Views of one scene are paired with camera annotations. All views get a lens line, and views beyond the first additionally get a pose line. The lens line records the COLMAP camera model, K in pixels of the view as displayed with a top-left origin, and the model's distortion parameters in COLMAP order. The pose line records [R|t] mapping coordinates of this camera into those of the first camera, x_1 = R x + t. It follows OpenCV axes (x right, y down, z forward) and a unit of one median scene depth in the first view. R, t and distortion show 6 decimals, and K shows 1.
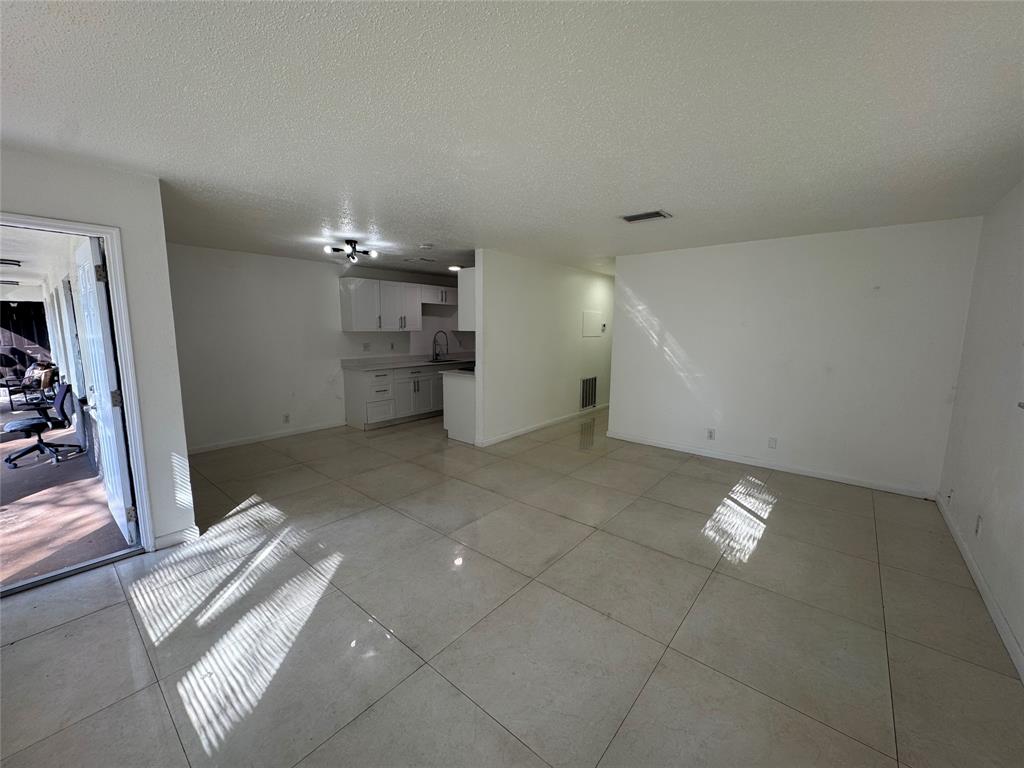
lens RADIAL K [[407.7, 0, 512.2], [0, 407.7, 383.1], [0, 0, 1]] dist [-0.002951, 0.000135]
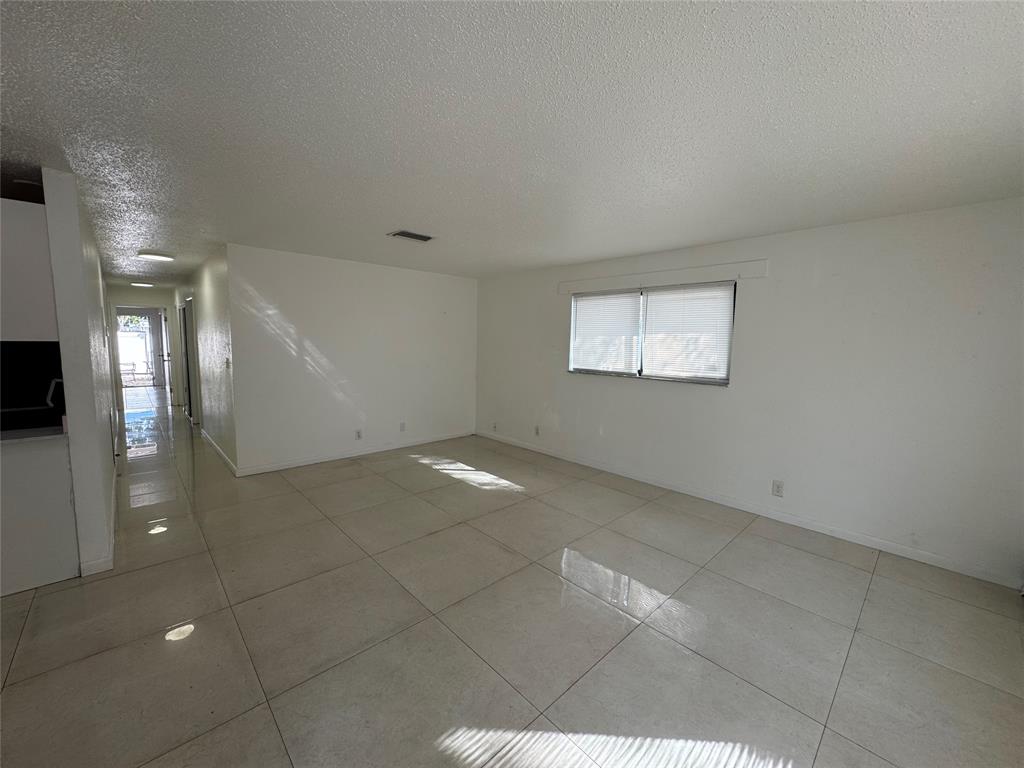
lens RADIAL K [[407.7, 0, 514.1], [0, 407.7, 382.0], [0, 0, 1]] dist [-0.002951, 0.000135]
pose [[0.111372, -0.107192, 0.987981, -0.559346], [0.117736, 0.988587, 0.093986, -0.069893], [-0.986780, 0.105854, 0.122721, 0.471691]]
